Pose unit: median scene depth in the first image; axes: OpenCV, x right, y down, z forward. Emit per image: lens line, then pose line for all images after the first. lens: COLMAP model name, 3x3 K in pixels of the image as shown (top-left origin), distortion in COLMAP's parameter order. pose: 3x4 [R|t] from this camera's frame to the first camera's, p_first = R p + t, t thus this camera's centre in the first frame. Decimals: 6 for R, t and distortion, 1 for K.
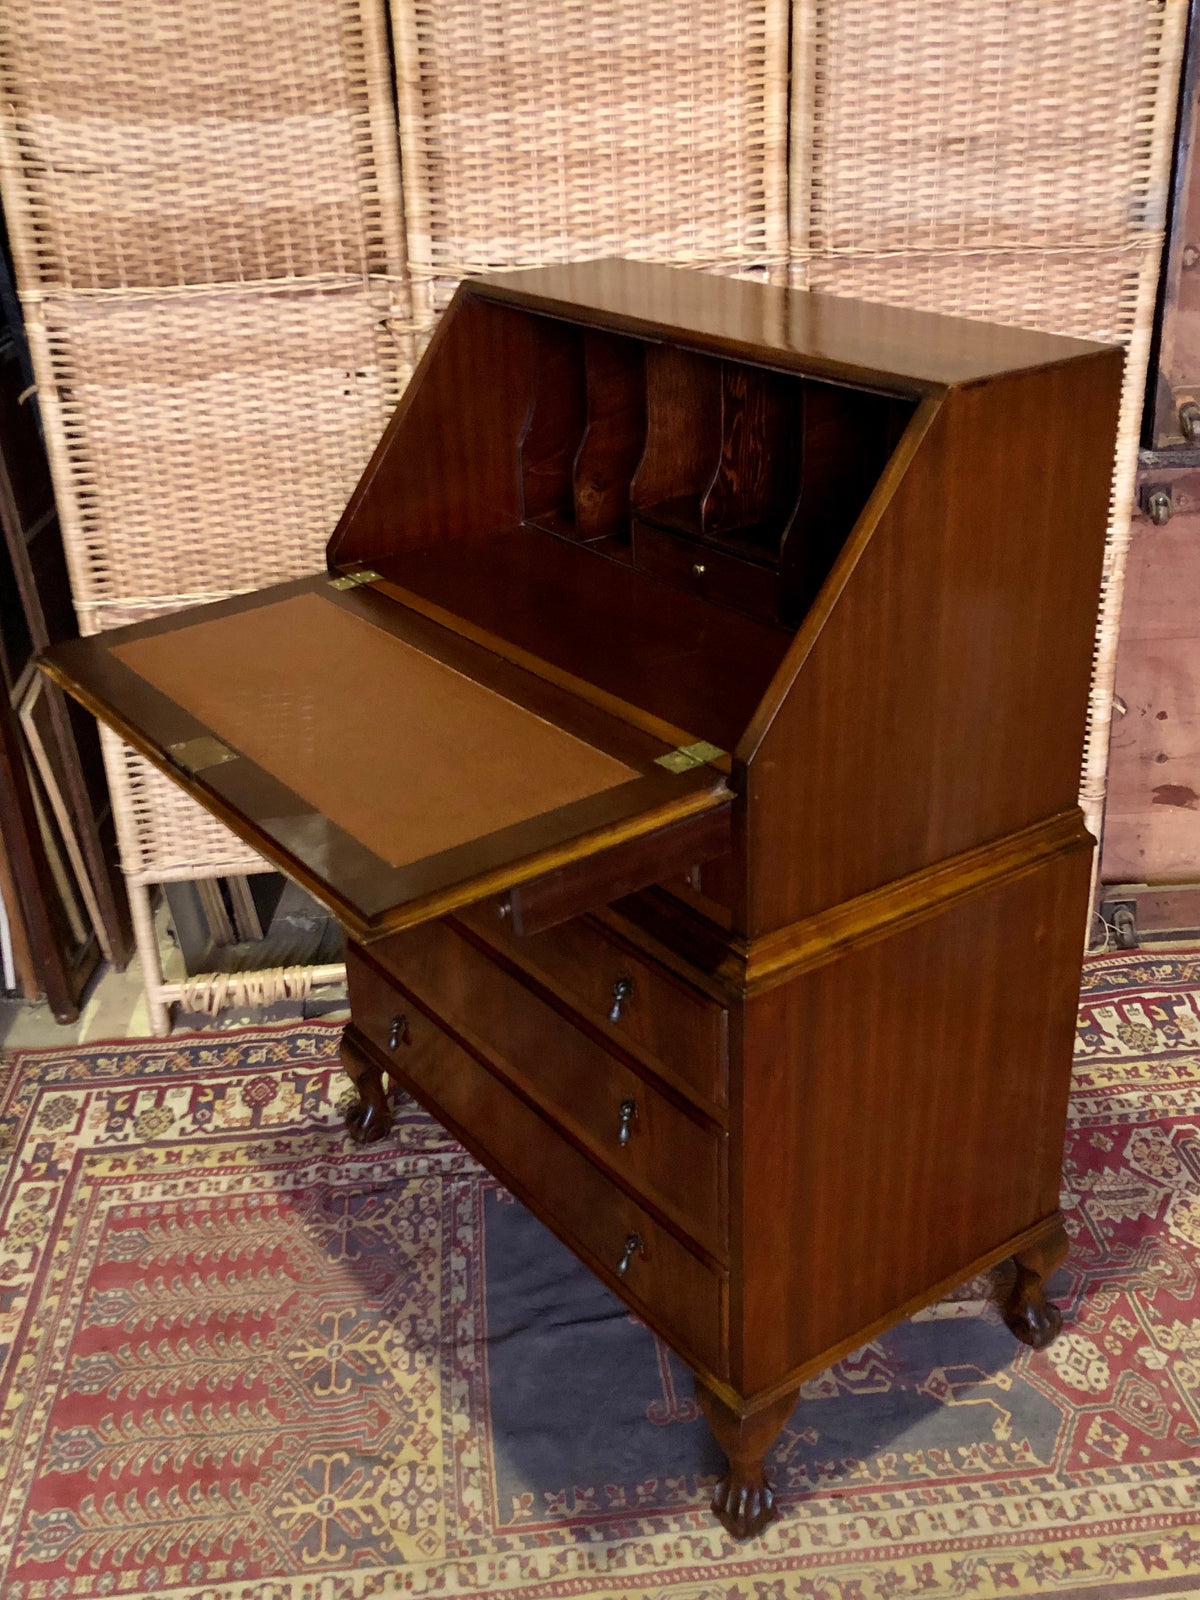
lens RADIAL K [[1708.7, 0, 626.6], [0, 1708.7, 780.0], [0, 0, 1]] dist [0.006911, 0.000000]
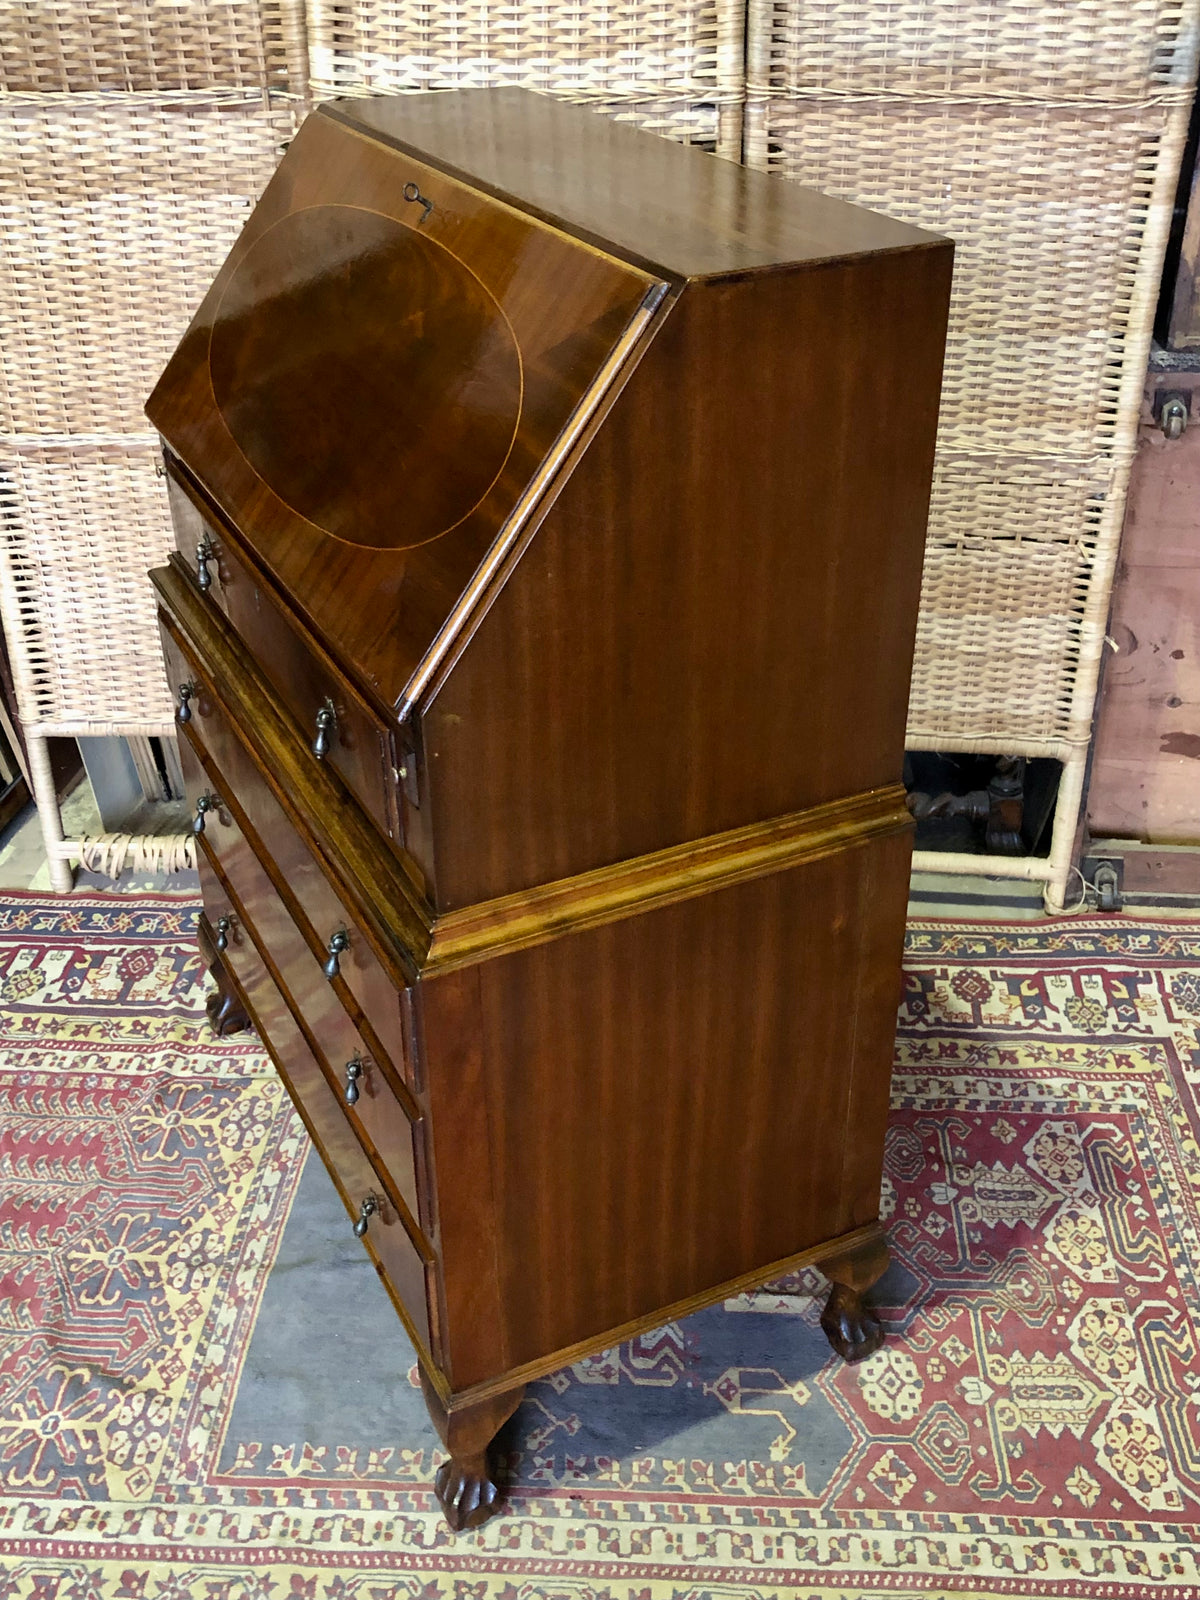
lens RADIAL K [[1708.7, 0, 623.4], [0, 1708.7, 786.2], [0, 0, 1]] dist [0.006911, 0.000000]
pose [[0.987182, 0.102109, -0.122659, 0.179010], [-0.089200, 0.990304, 0.106492, -0.047598], [0.132343, -0.094186, 0.986719, 0.108555]]
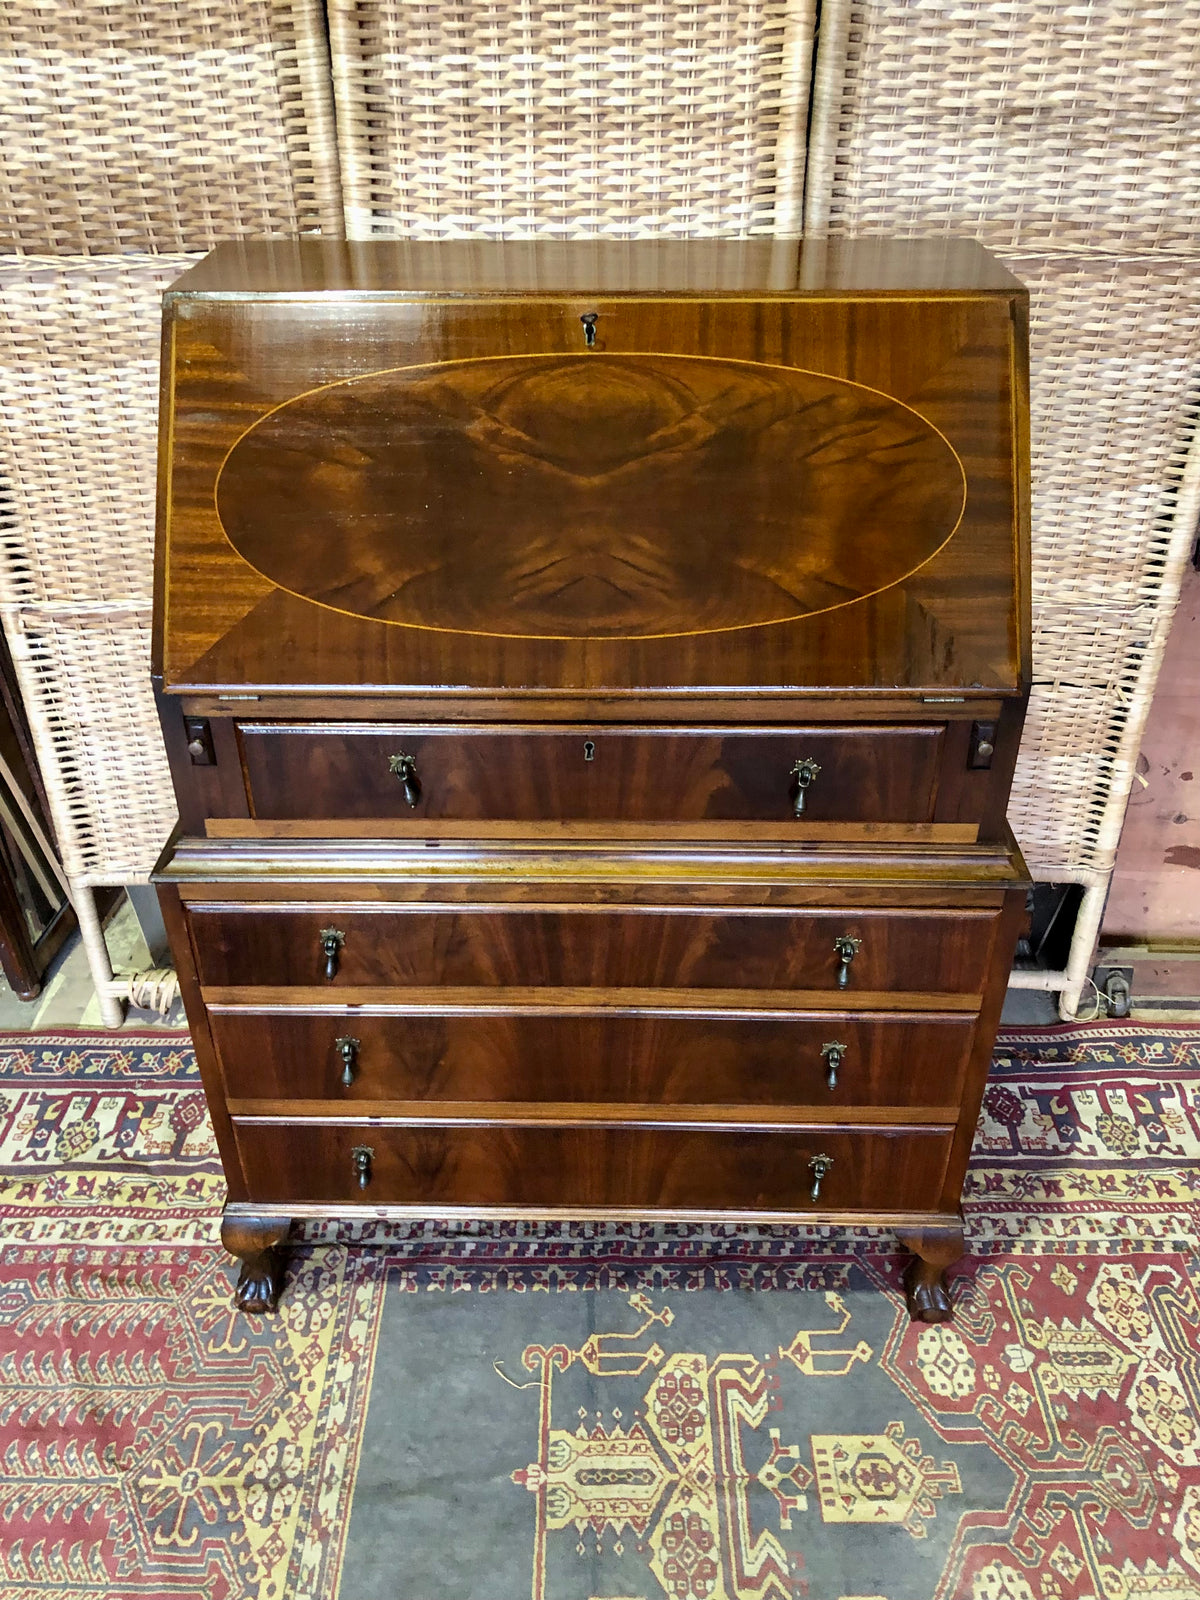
lens RADIAL K [[1340.5, 0, 597.4], [0, 1340.5, 786.9], [0, 0, 1]] dist [0.000082, 0.028246]
pose [[0.993819, 0.077956, -0.079042, 0.069058], [-0.066416, 0.988010, 0.139371, -0.135725], [0.088959, -0.133260, 0.987081, 0.318337]]
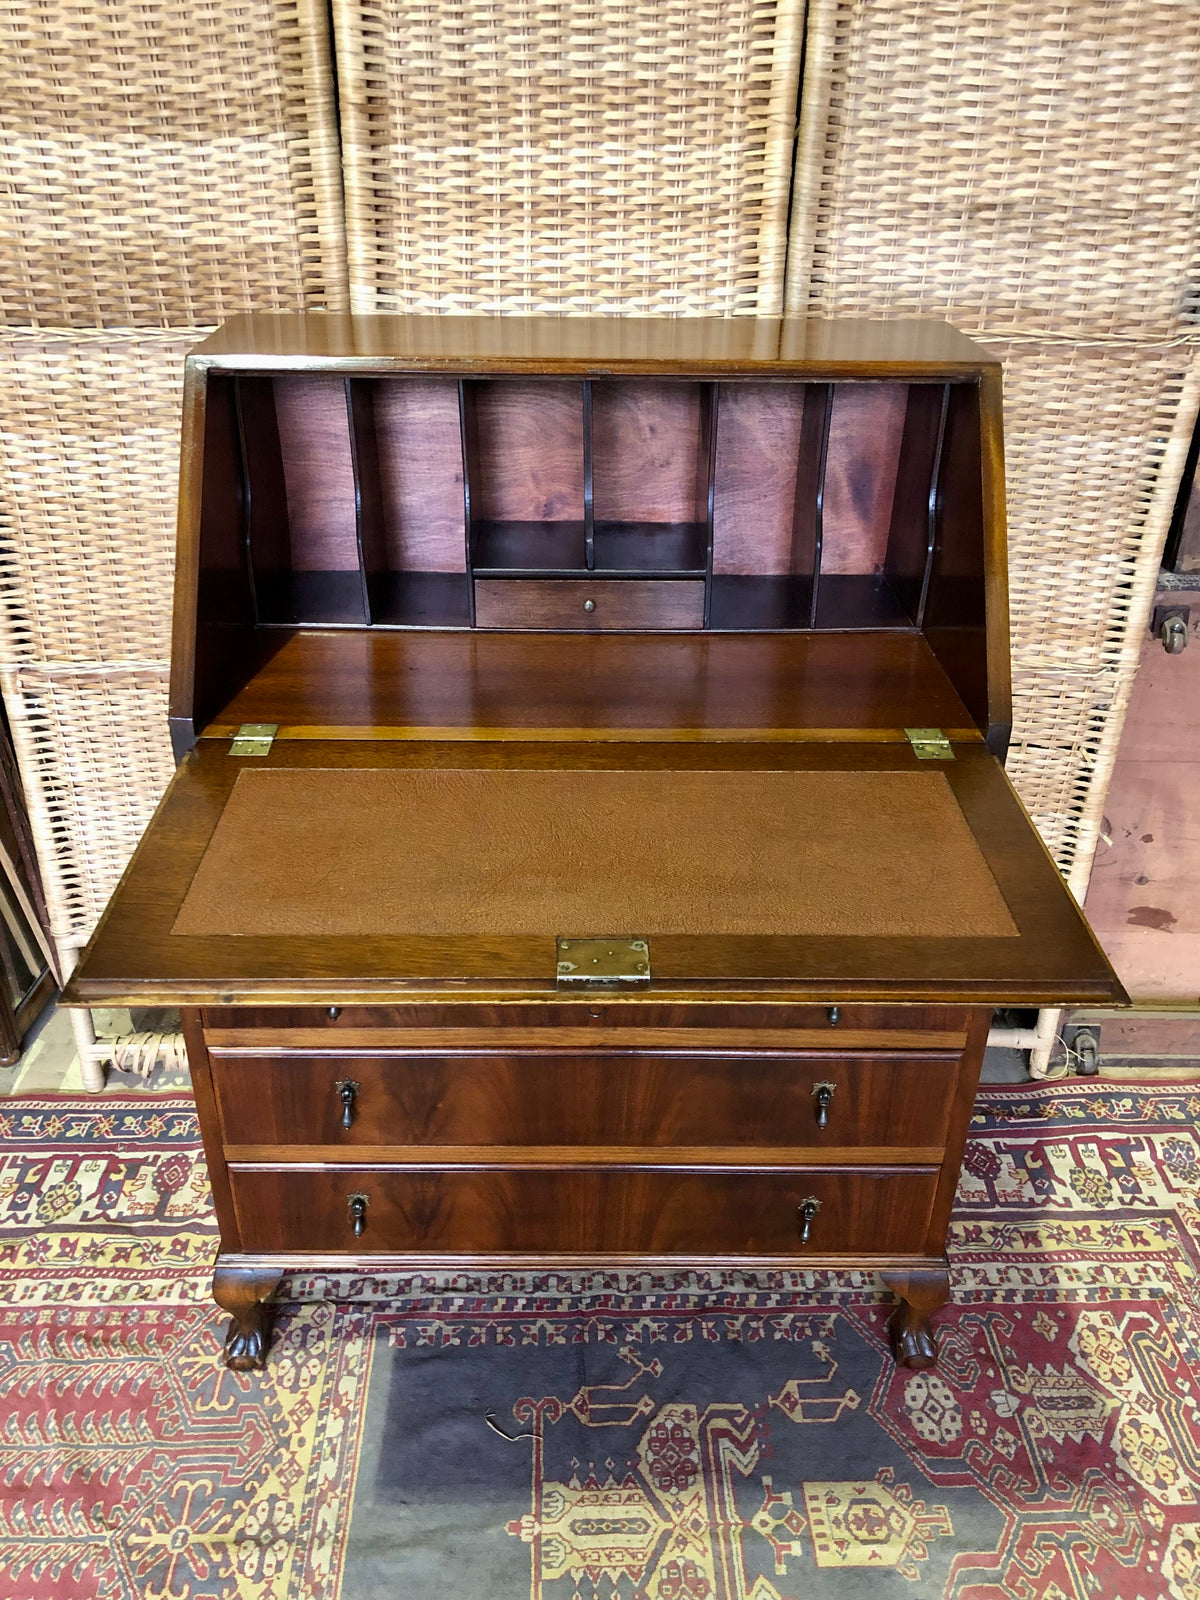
lens RADIAL K [[1340.5, 0, 594.5], [0, 1340.5, 803.1], [0, 0, 1]] dist [0.000082, 0.028246]
pose [[0.996091, 0.073795, -0.048546, 0.050600], [-0.070044, 0.994729, 0.074881, -0.111815], [0.053816, -0.071188, 0.996010, 0.293384]]
